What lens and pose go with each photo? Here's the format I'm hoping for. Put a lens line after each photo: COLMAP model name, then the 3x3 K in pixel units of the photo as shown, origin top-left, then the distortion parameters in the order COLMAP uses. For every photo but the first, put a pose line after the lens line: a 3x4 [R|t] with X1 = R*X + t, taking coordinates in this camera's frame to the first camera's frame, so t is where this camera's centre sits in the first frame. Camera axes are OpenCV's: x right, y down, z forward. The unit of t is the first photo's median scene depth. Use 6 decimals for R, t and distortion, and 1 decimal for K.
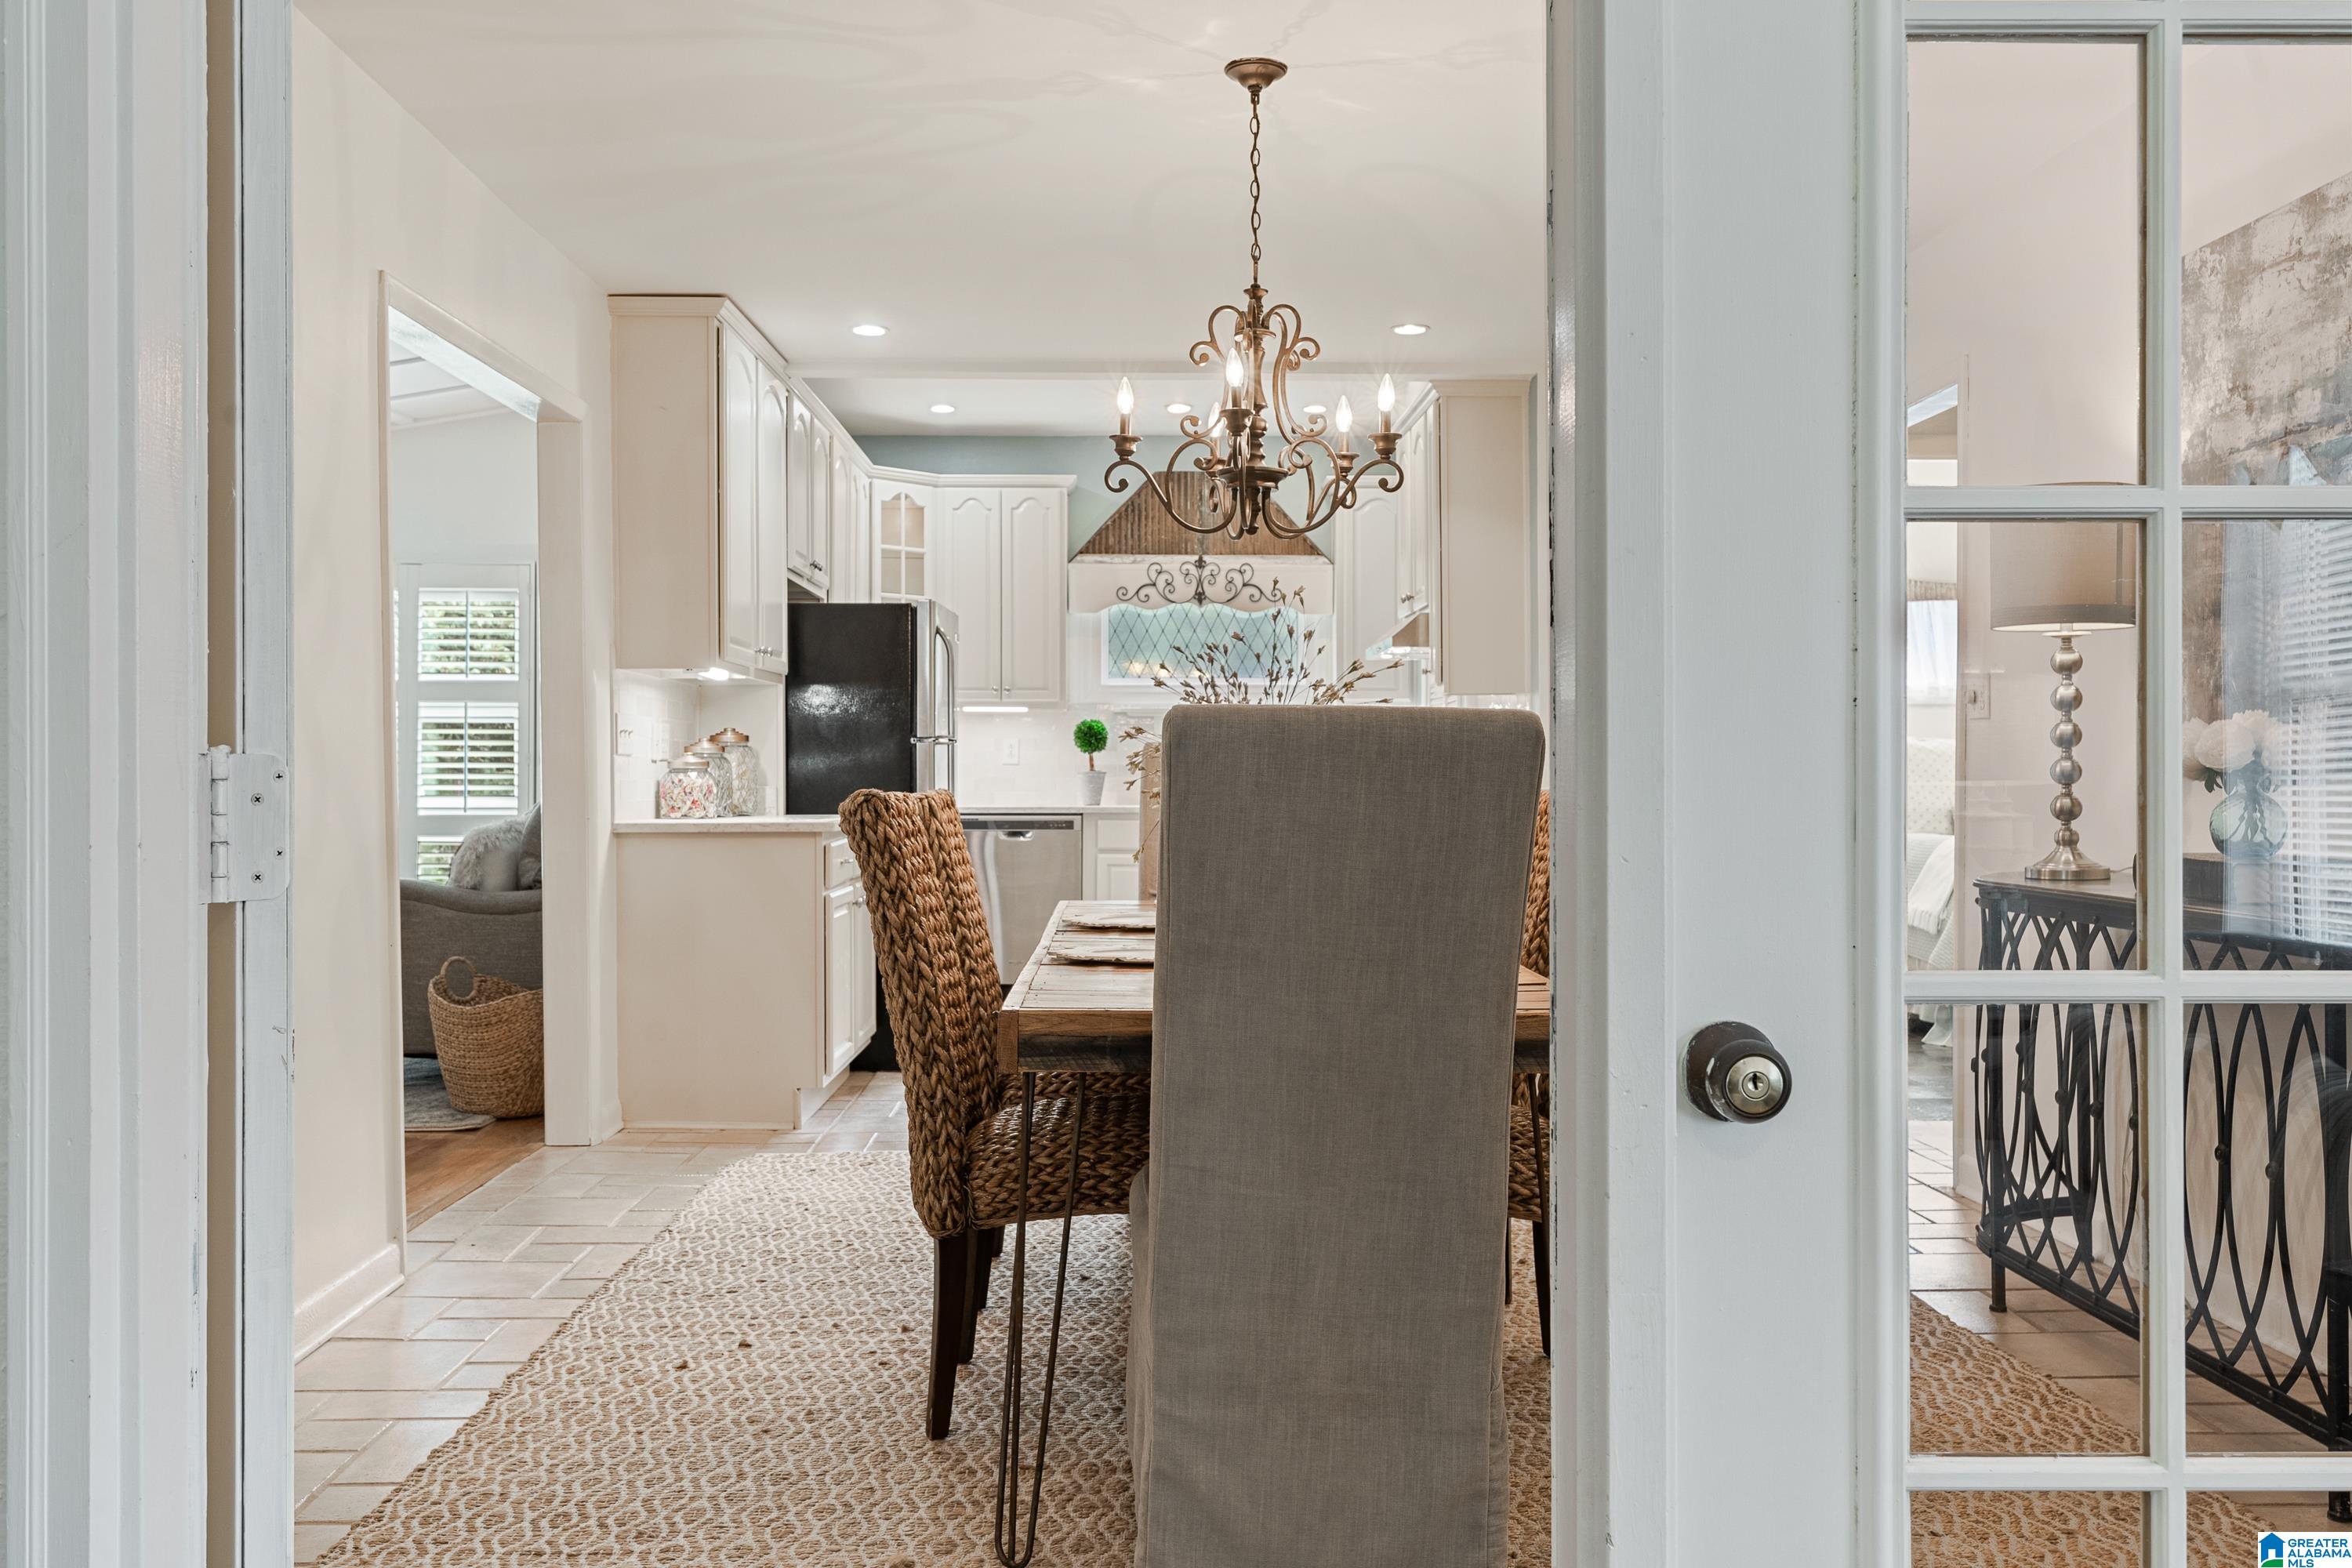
lens RADIAL K [[2031.4, 0, 1176.0], [0, 2031.4, 784.0], [0, 0, 1]] dist [-0.007249, -0.003556]
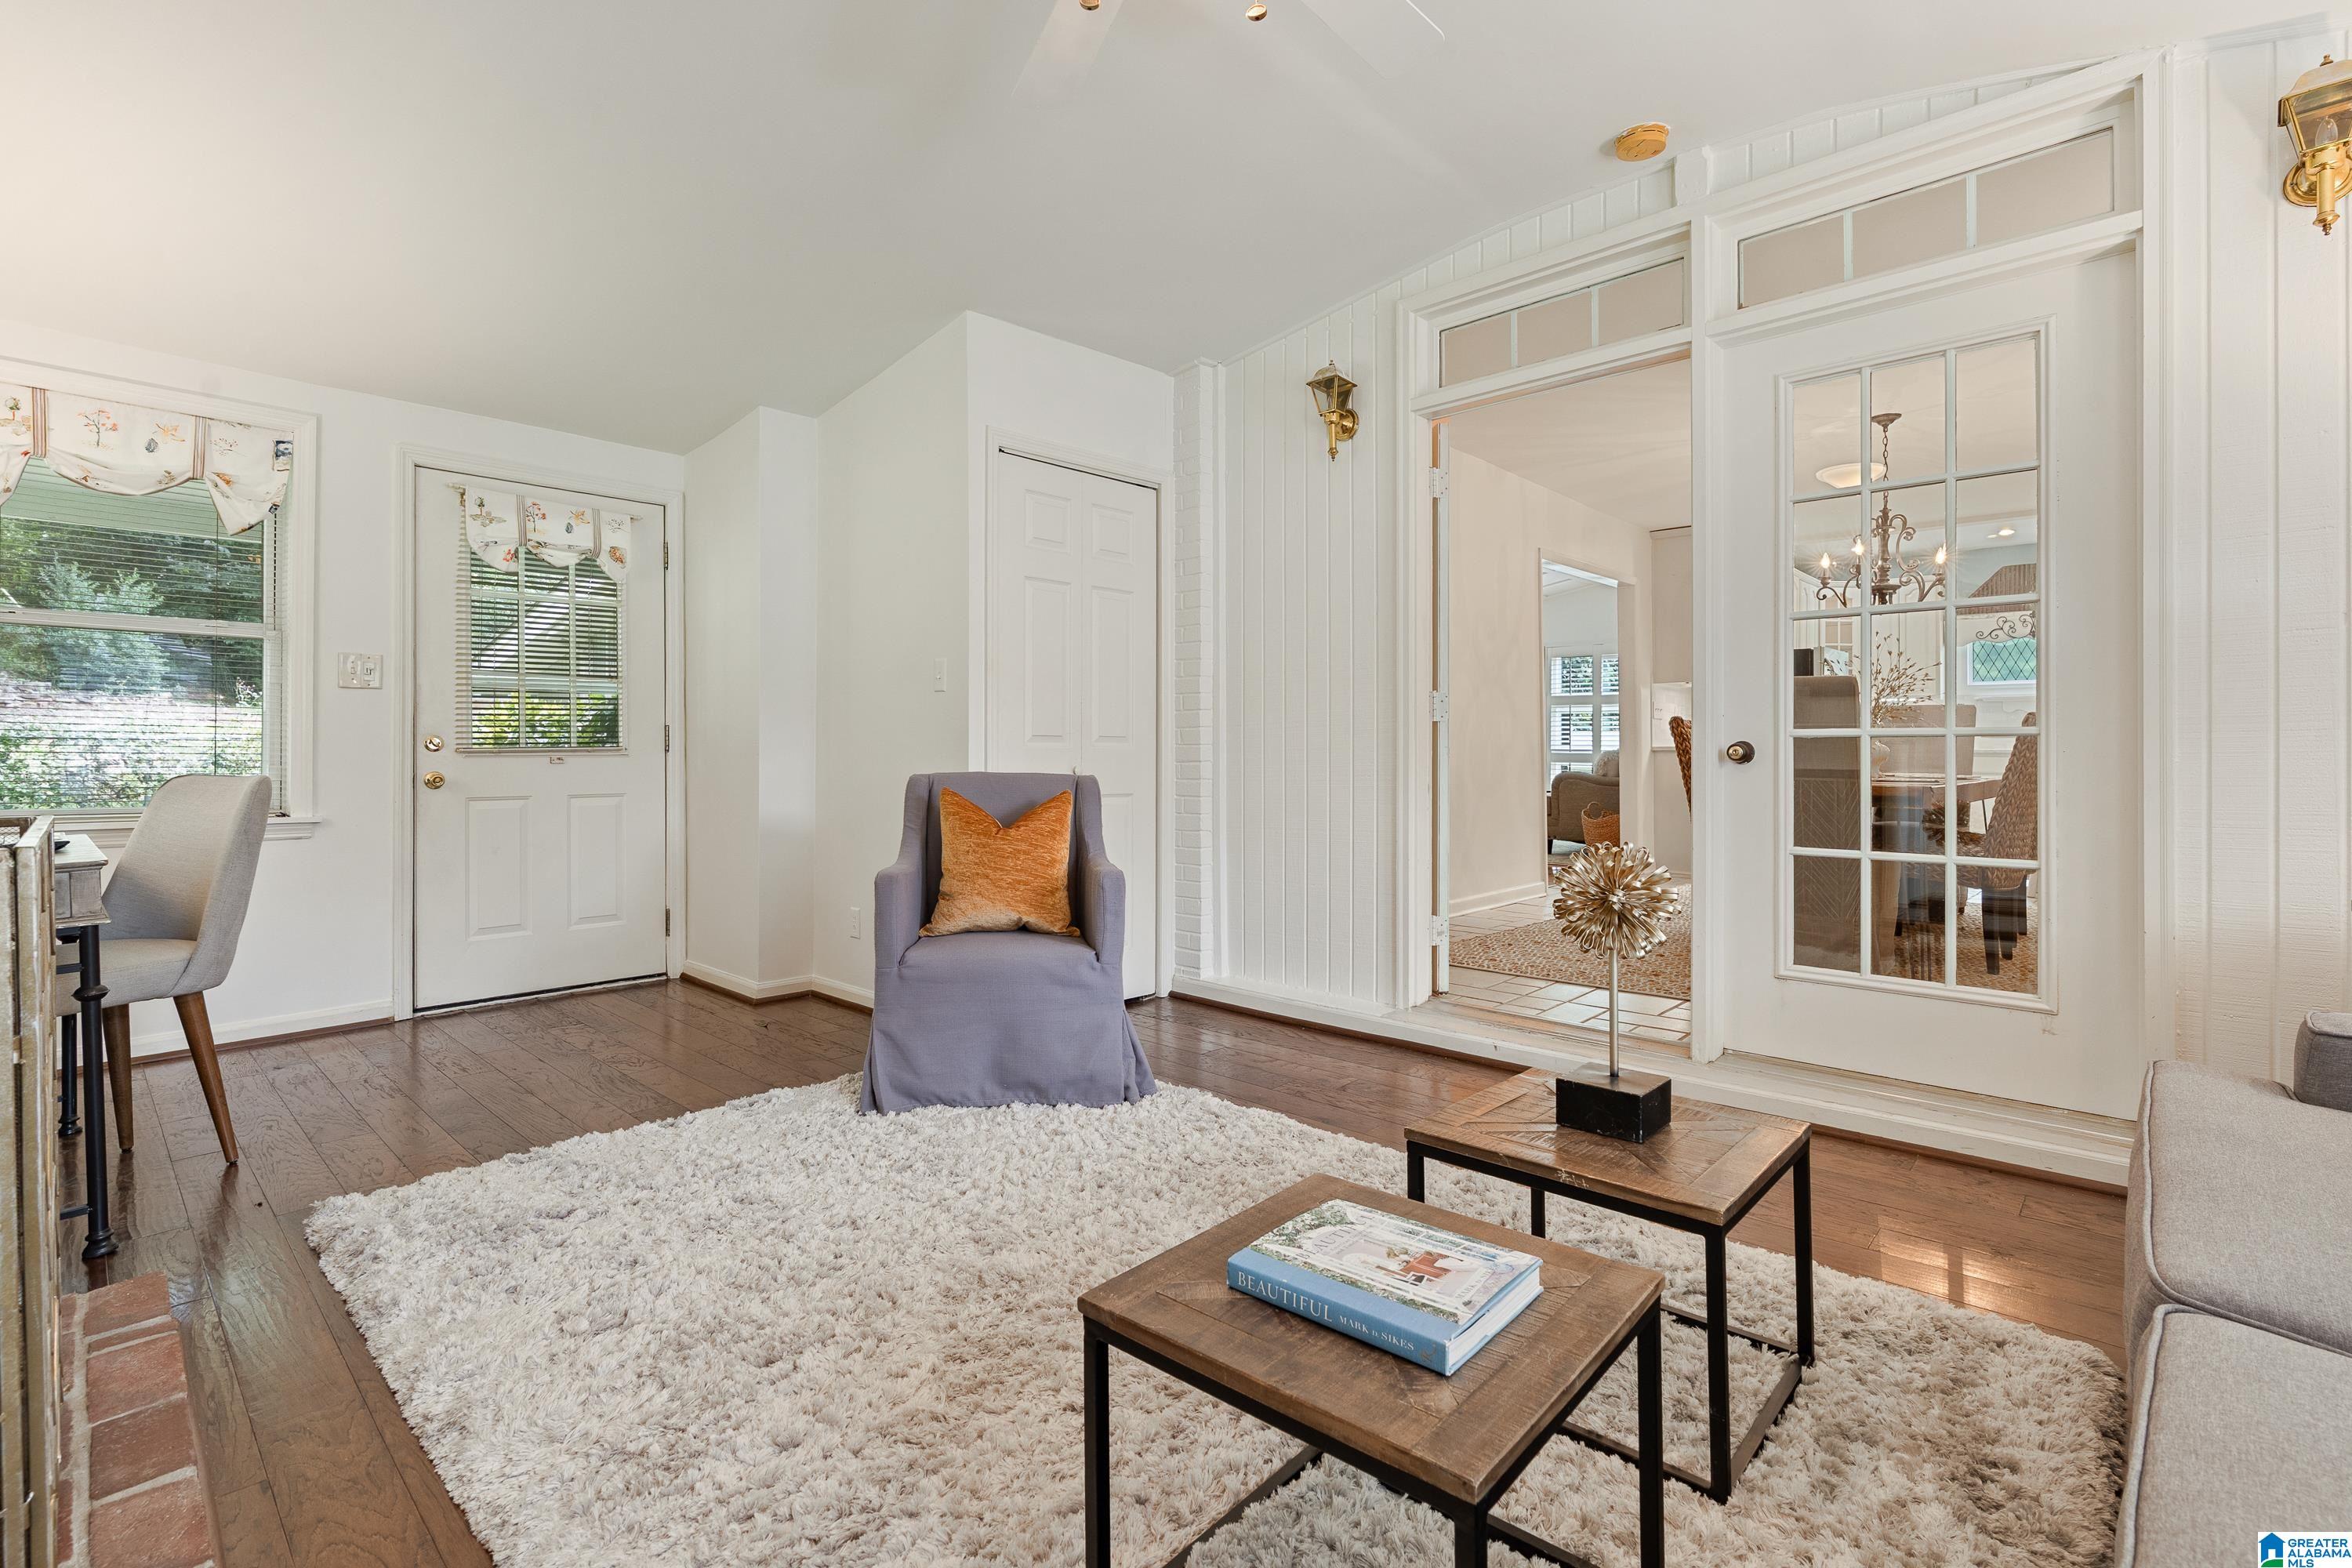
lens RADIAL K [[1068.2, 0, 1174.3], [0, 1068.2, 773.7], [0, 0, 1]] dist [-0.000875, 0.000125]
pose [[0.705754, 0.016335, -0.708268, 0.327754], [-0.007727, 0.999852, 0.015360, 0.052109], [0.708414, -0.005368, 0.705776, -0.458555]]
